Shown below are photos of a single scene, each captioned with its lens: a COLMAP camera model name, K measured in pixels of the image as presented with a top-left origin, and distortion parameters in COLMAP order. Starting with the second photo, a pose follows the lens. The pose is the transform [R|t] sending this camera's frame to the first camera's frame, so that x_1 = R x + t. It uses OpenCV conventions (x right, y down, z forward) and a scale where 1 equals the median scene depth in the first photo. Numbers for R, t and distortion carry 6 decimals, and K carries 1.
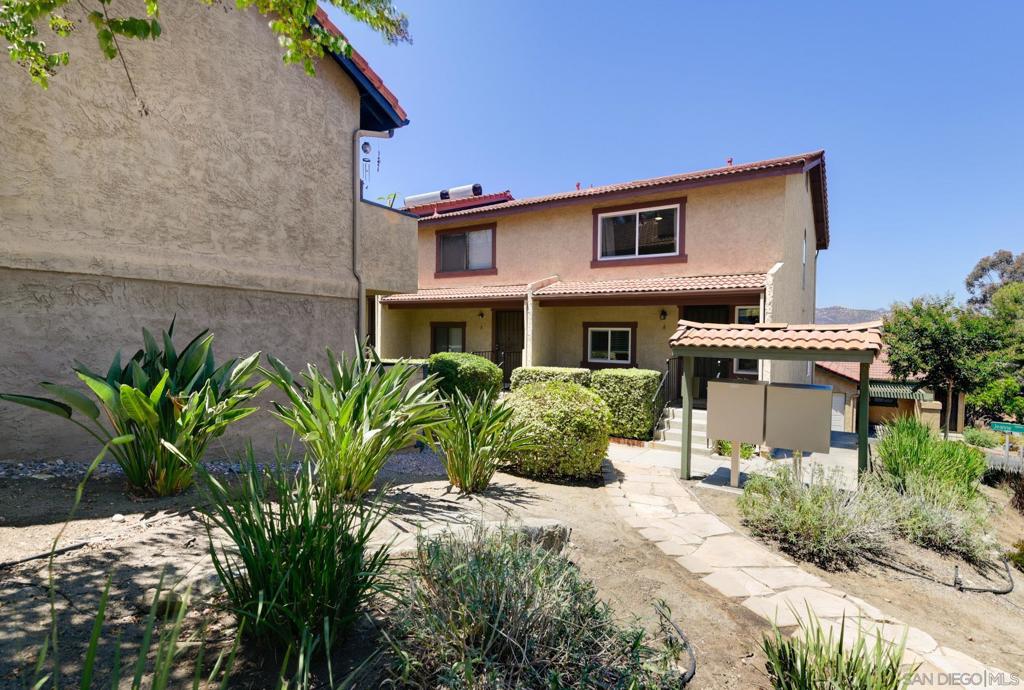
lens RADIAL K [[465.9, 0, 516.1], [0, 465.9, 344.0], [0, 0, 1]] dist [-0.000826, 0.000029]
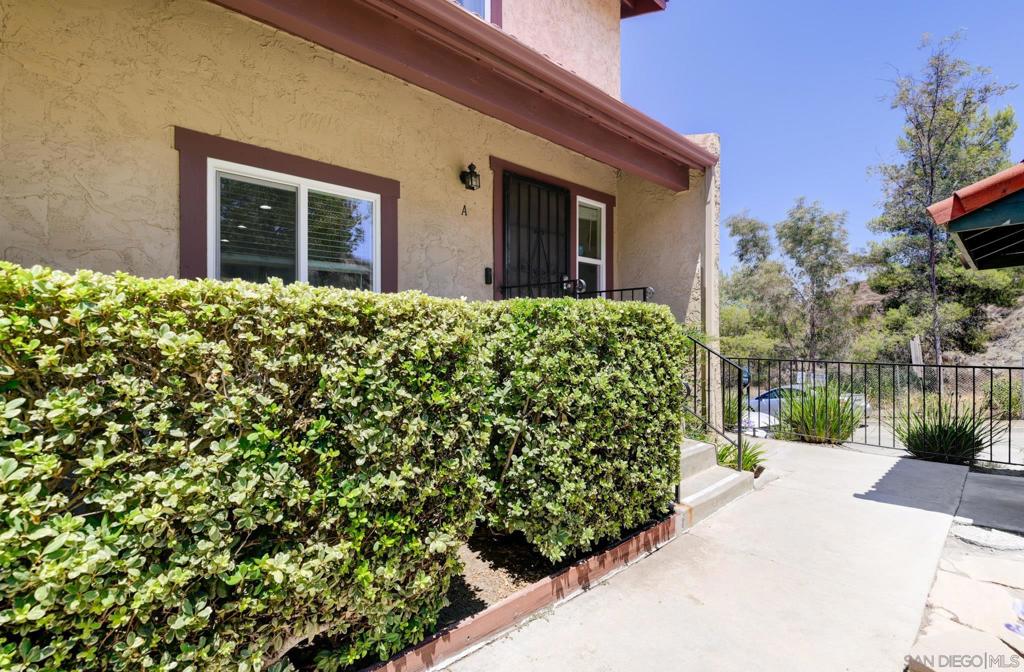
lens RADIAL K [[453.1, 0, 509.0], [0, 453.1, 334.9], [0, 0, 1]] dist [-0.000880, 0.000026]
pose [[0.222606, -0.002260, 0.974906, -0.049394], [0.033061, 0.999440, -0.005232, 0.077663], [-0.974348, 0.033396, 0.222556, 0.965894]]
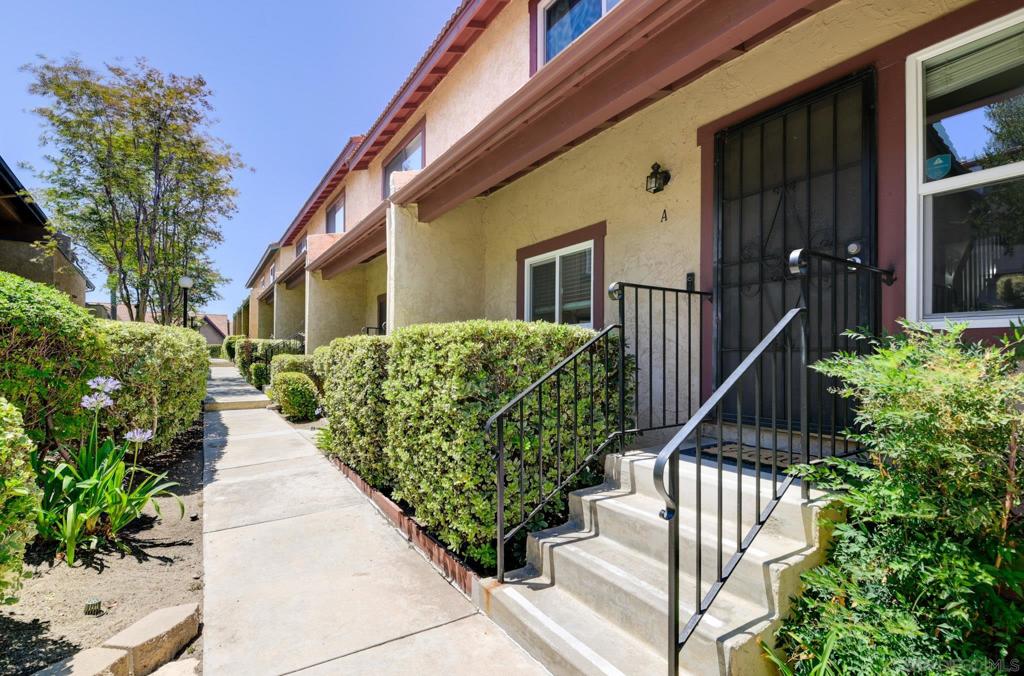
lens RADIAL K [[453.1, 0, 502.6], [0, 453.1, 347.3], [0, 0, 1]] dist [-0.000880, 0.000026]
pose [[0.931527, -0.003546, -0.363655, 0.359388], [-0.012002, 0.999108, -0.040486, 0.083482], [0.363474, 0.042079, 0.930653, 0.707146]]
